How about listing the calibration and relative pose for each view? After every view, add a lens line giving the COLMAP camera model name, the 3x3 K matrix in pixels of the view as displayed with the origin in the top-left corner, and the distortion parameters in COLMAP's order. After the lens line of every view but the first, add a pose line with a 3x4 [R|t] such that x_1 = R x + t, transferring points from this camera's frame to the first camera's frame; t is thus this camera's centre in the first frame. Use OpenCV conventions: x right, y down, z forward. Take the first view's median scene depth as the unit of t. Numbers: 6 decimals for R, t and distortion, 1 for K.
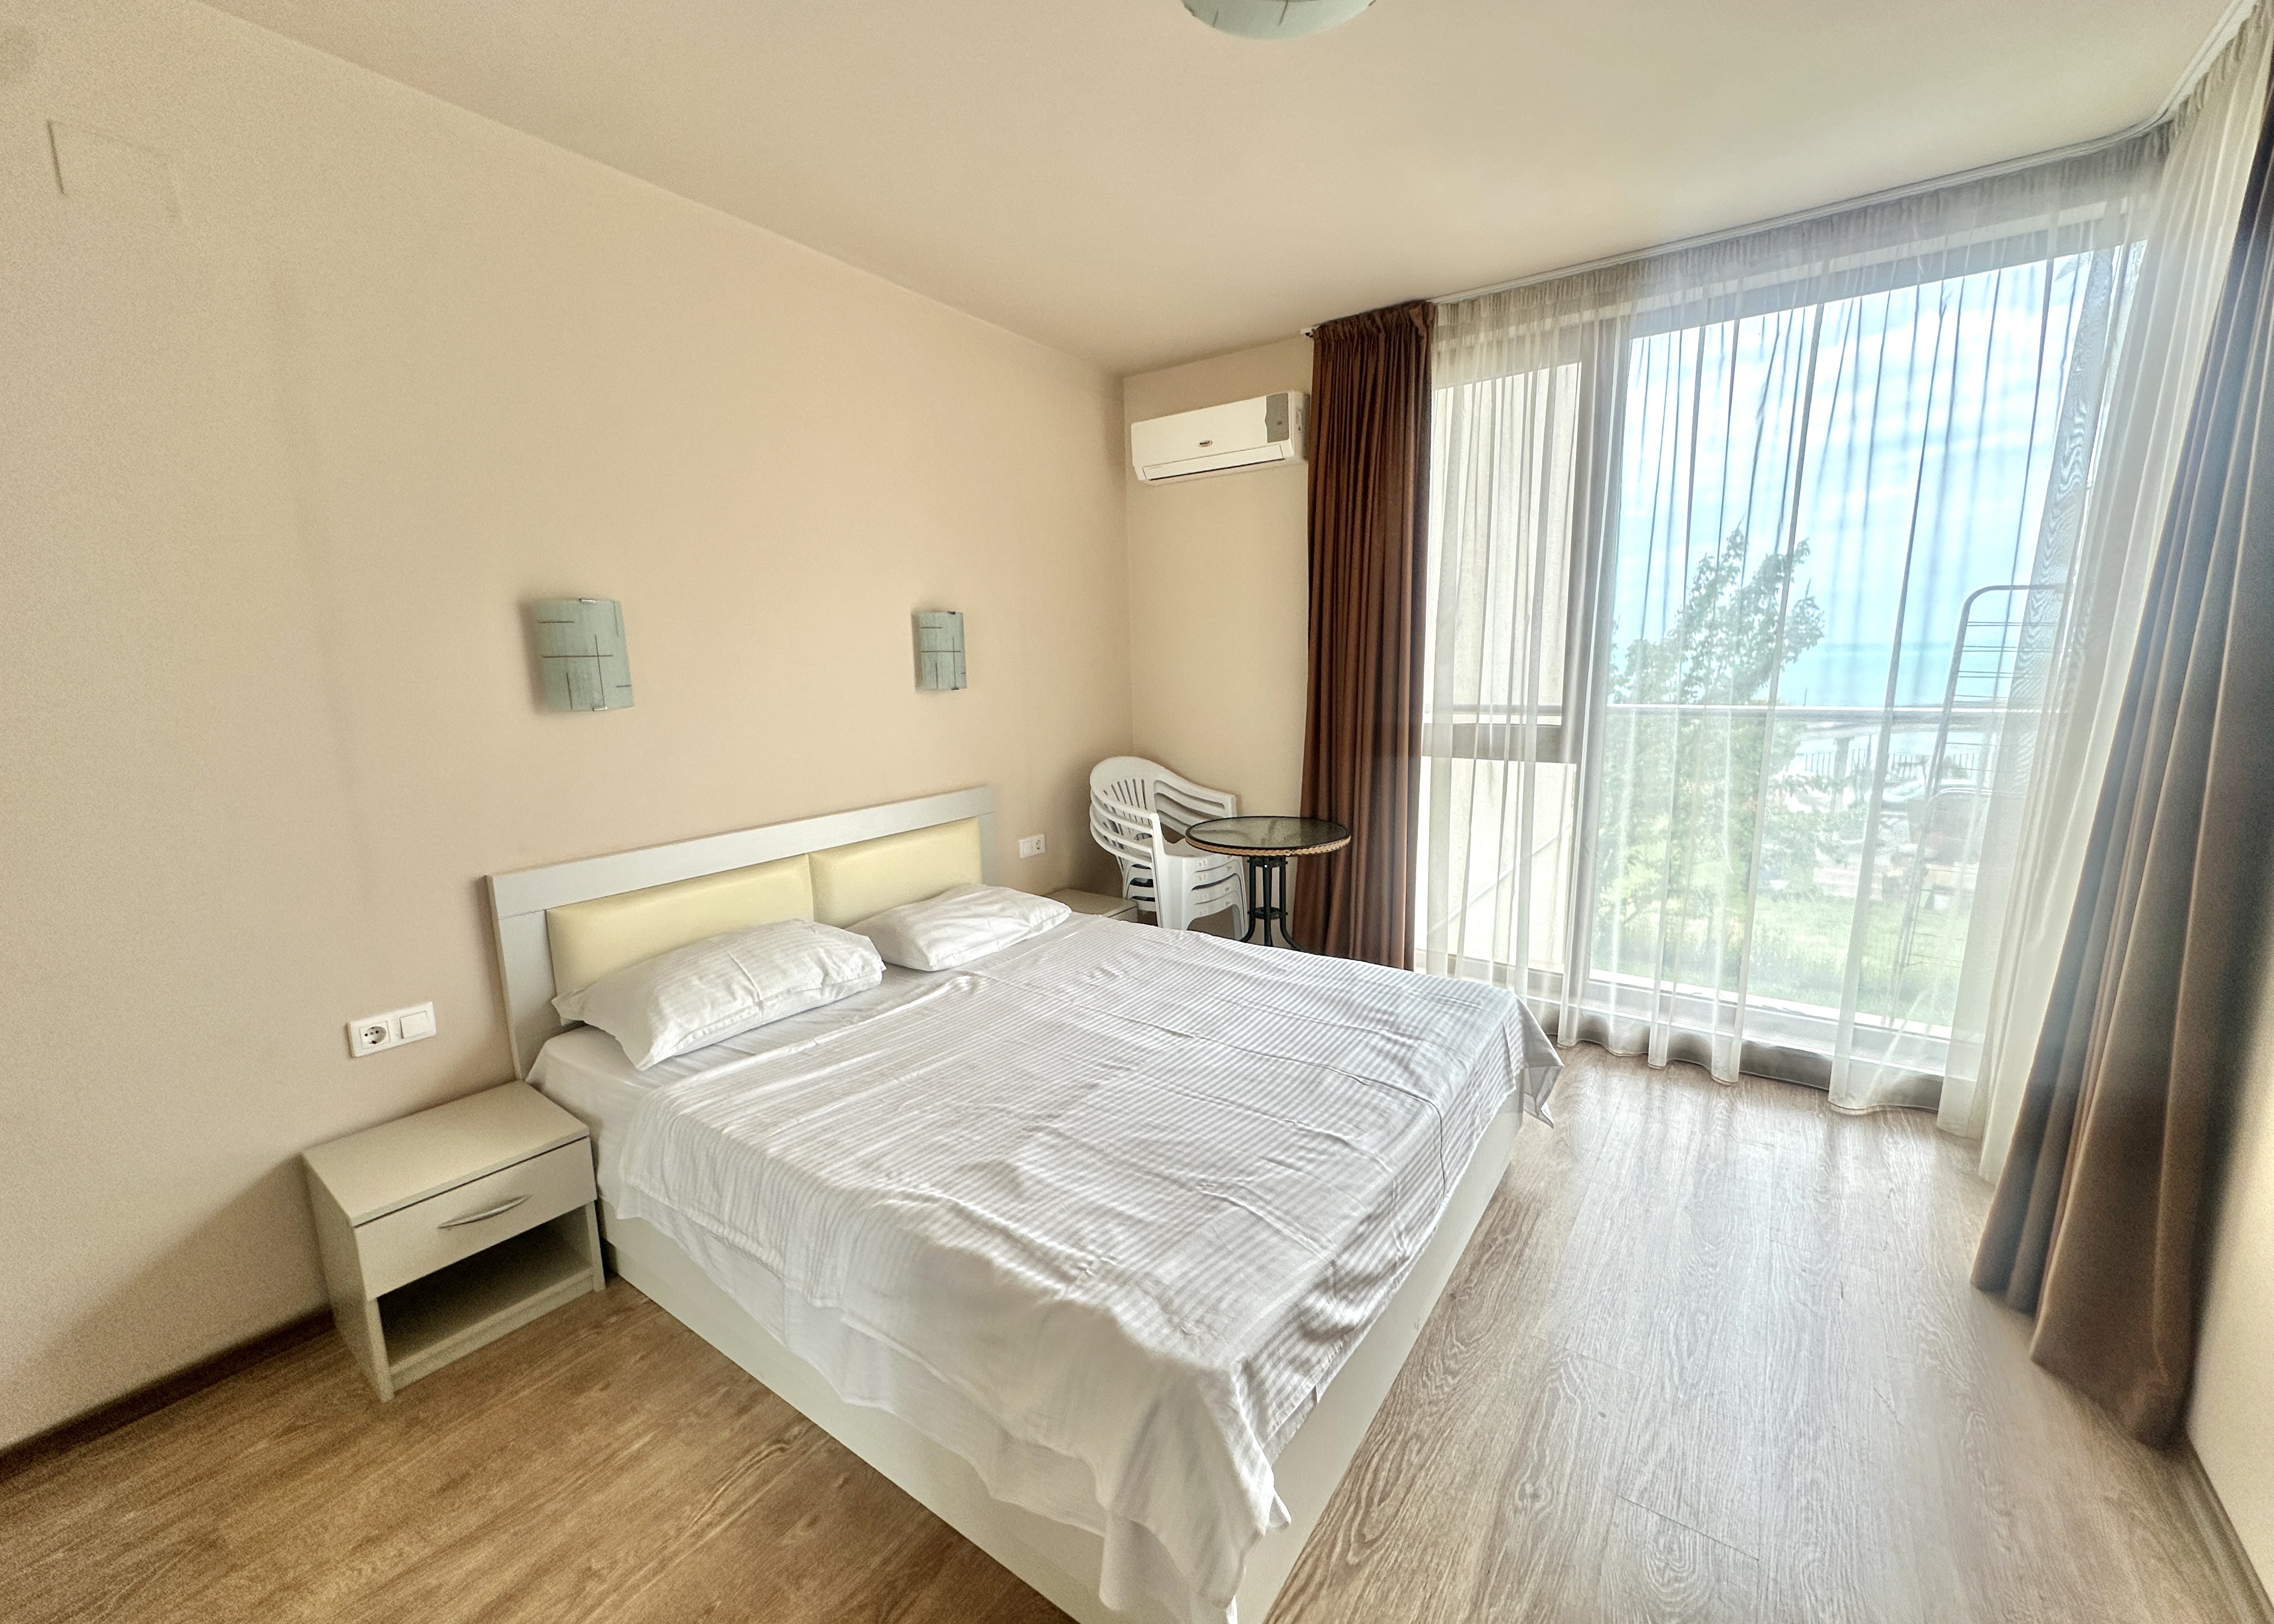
lens RADIAL K [[911.9, 0, 1130.4], [0, 911.9, 814.0], [0, 0, 1]] dist [-0.001443, 0.000136]
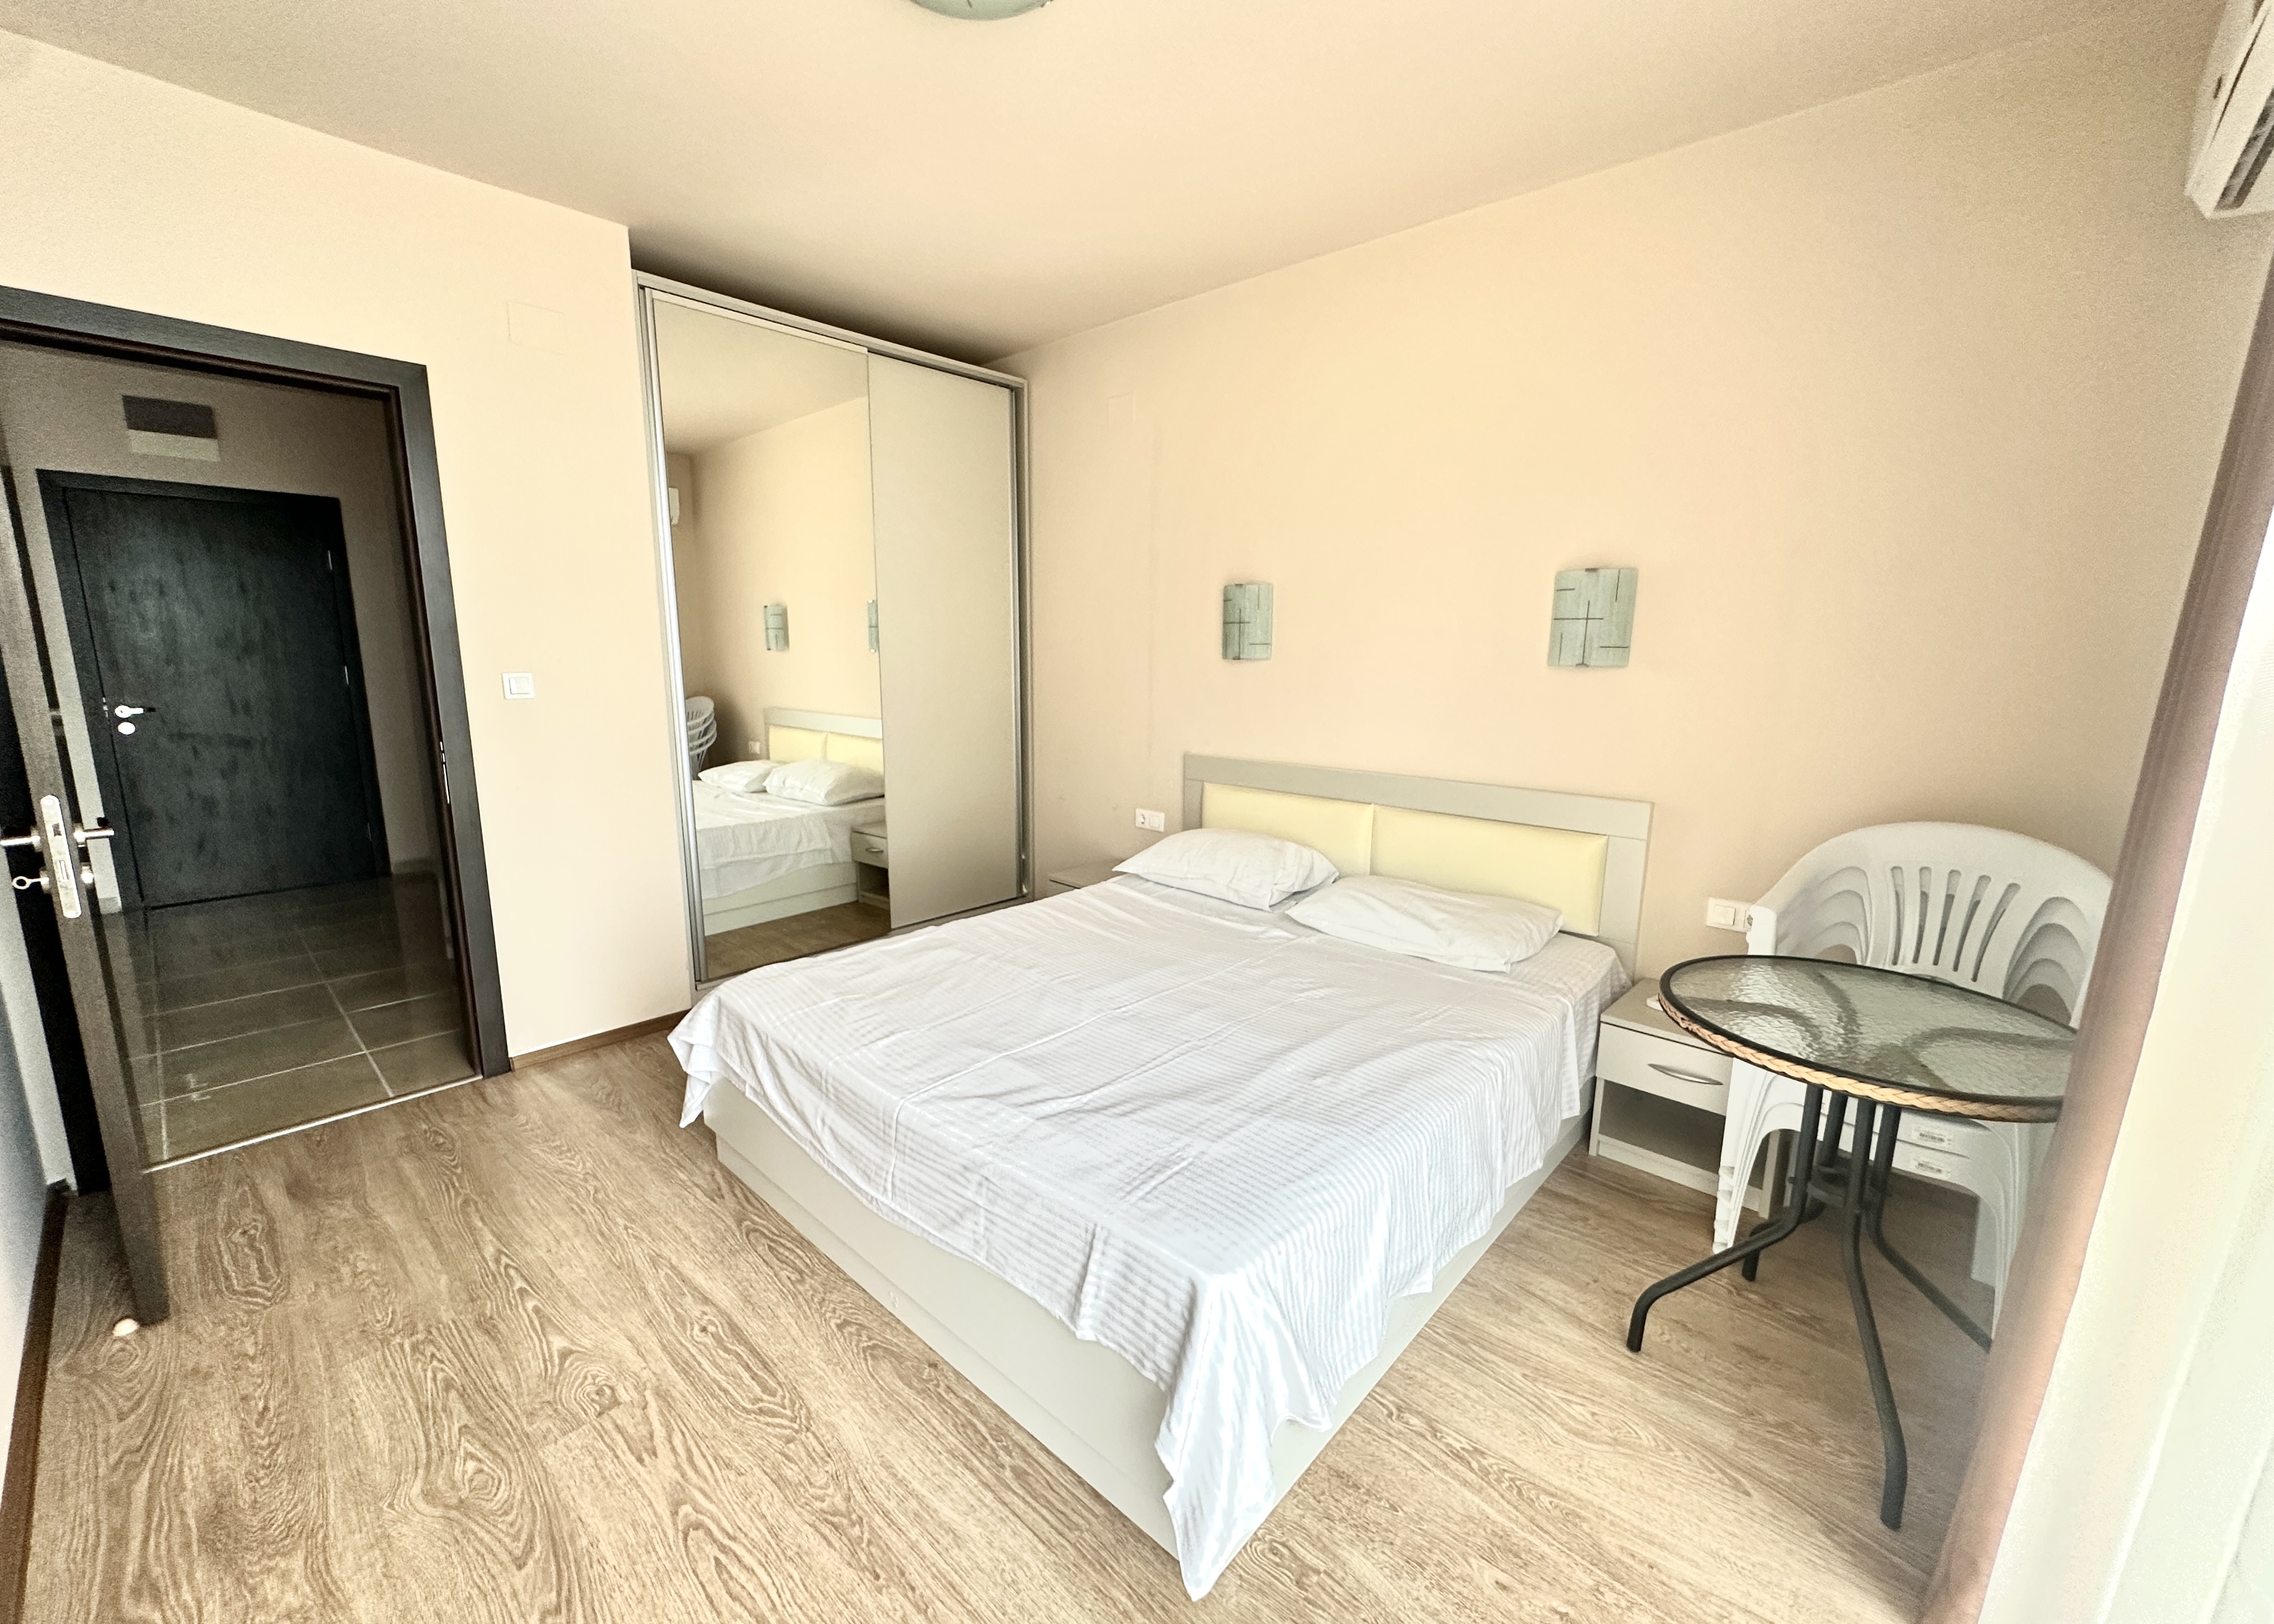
lens RADIAL K [[911.9, 0, 1143.7], [0, 911.9, 803.0], [0, 0, 1]] dist [-0.001443, 0.000136]
pose [[-0.114238, 0.191699, -0.974783, 0.957776], [-0.178523, 0.961272, 0.209964, -0.179758], [0.977282, 0.198007, -0.075591, 1.032115]]
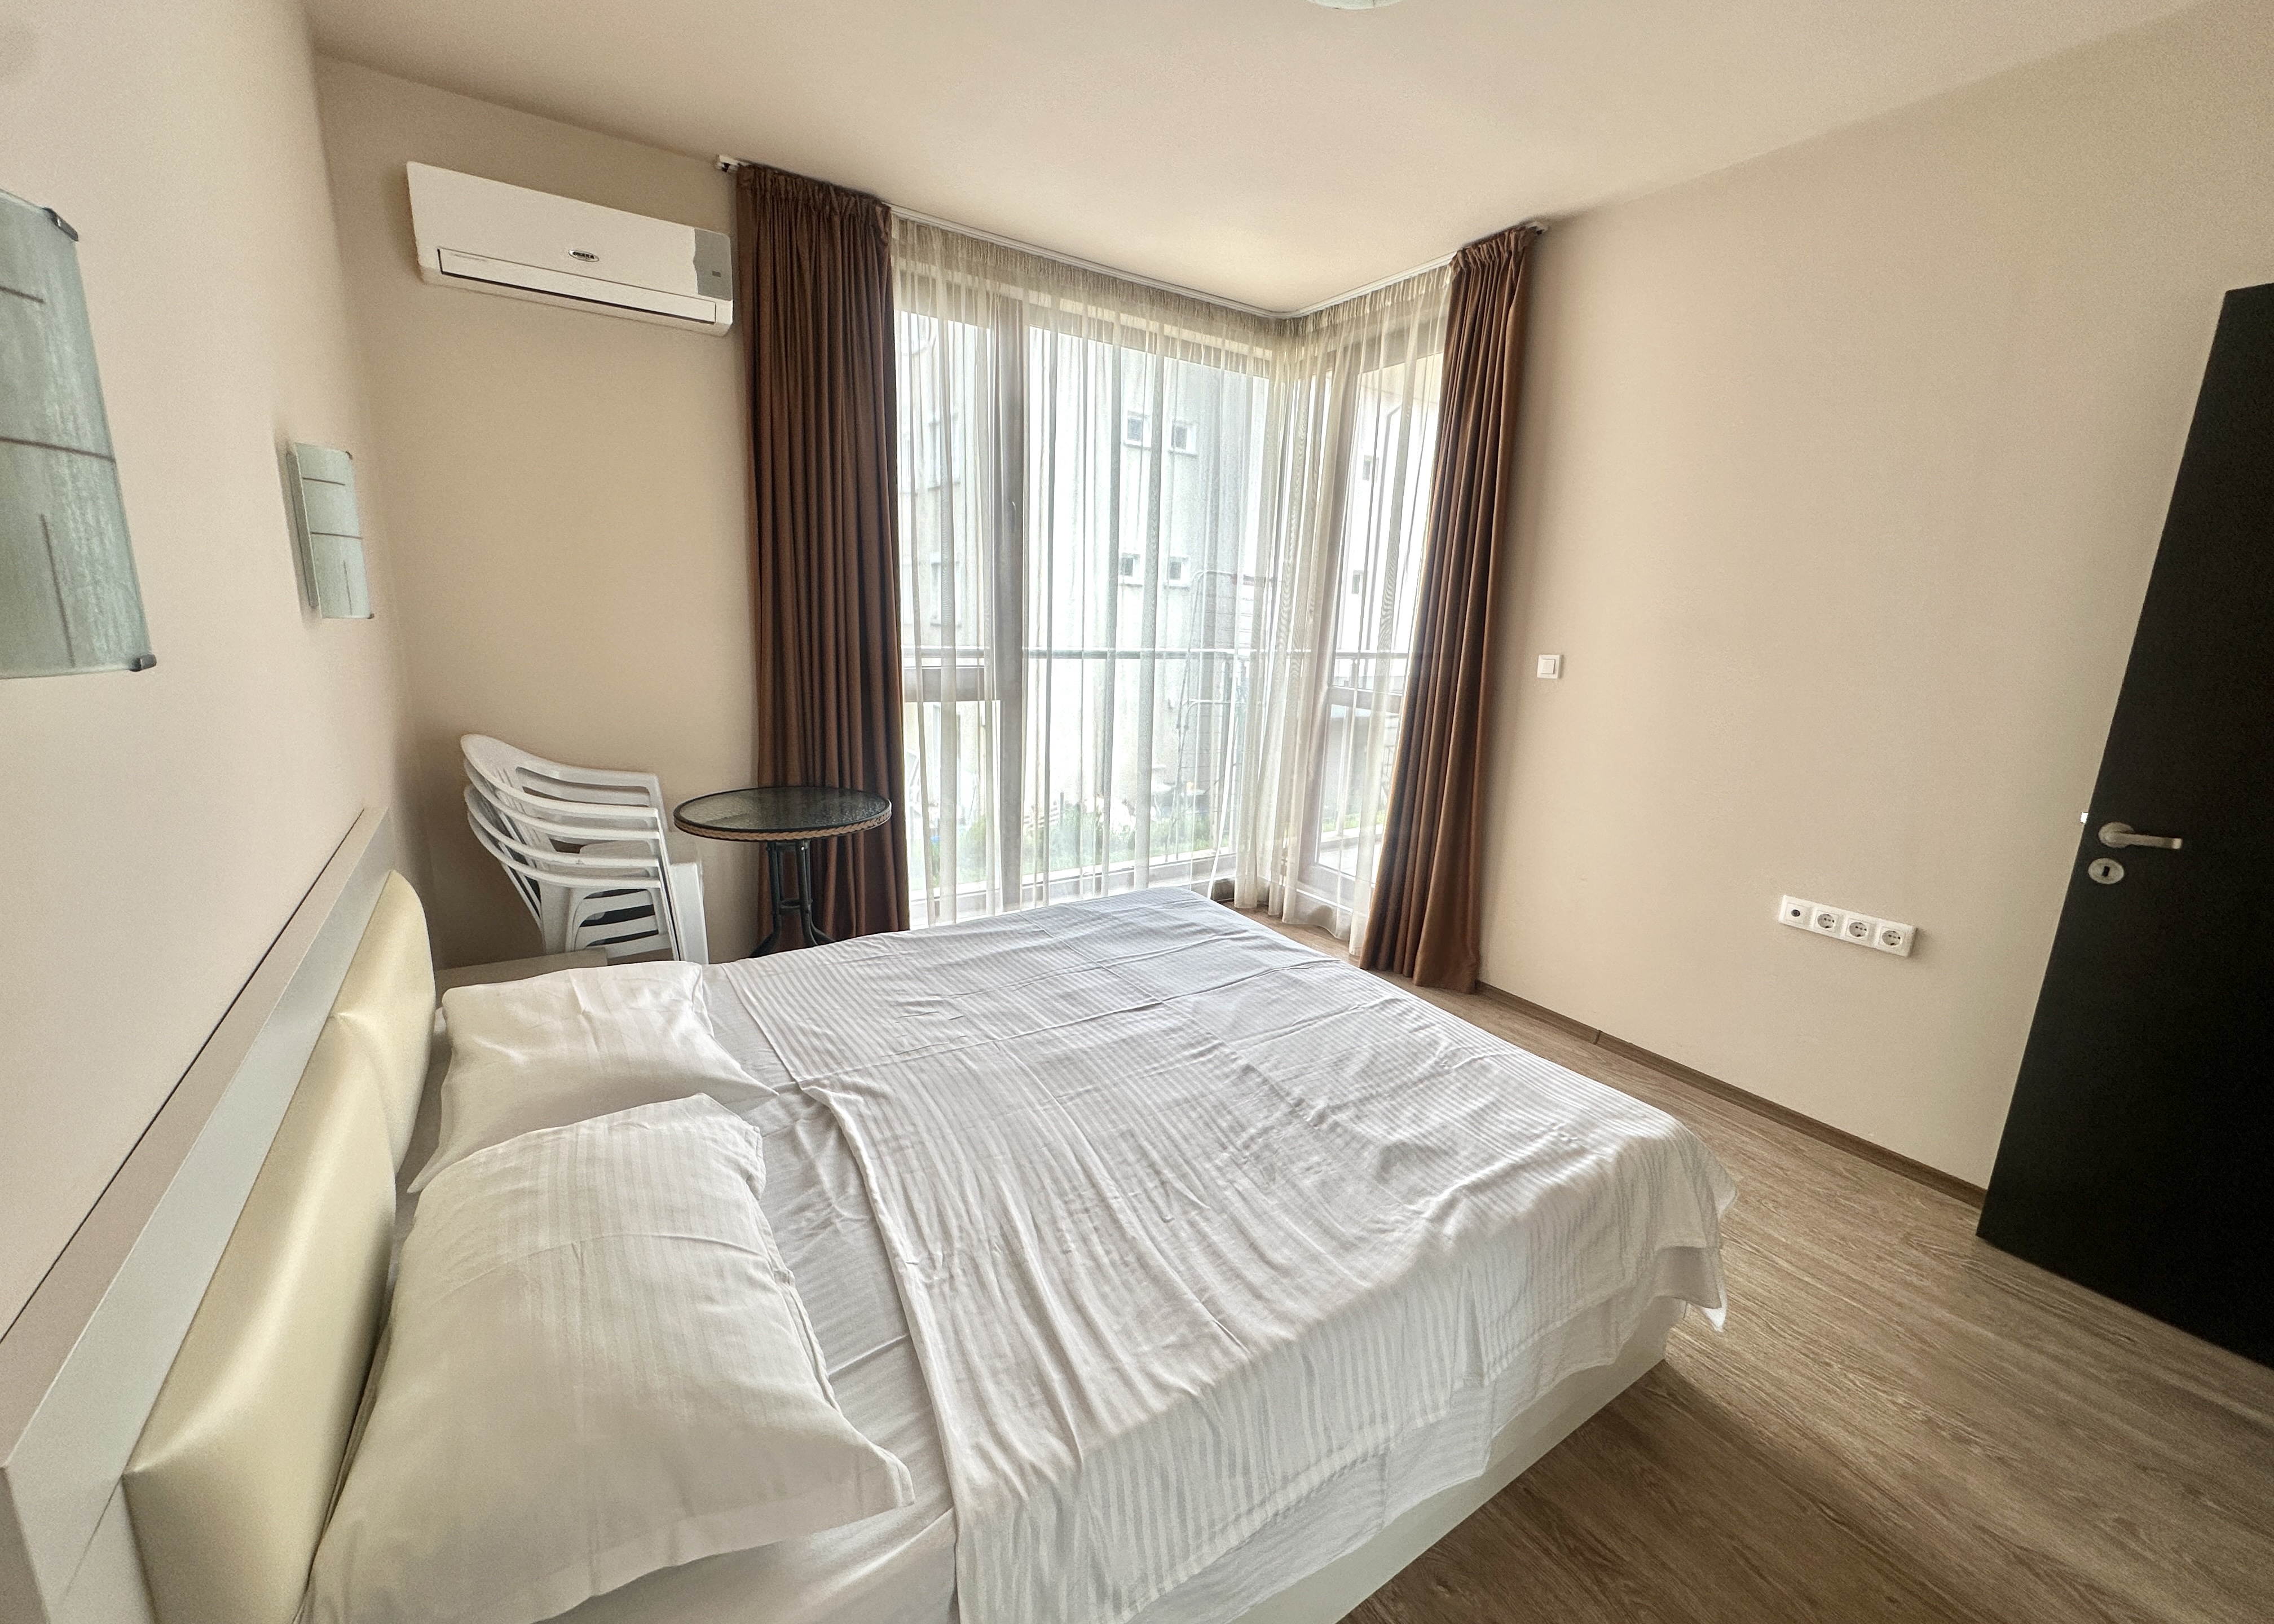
lens RADIAL K [[911.9, 0, 1145.6], [0, 911.9, 812.0], [0, 0, 1]] dist [-0.001443, 0.000136]
pose [[0.351842, -0.168422, 0.920783, -0.746914], [0.115984, 0.983944, 0.135656, -0.075957], [-0.928846, 0.059067, 0.365727, 0.641321]]
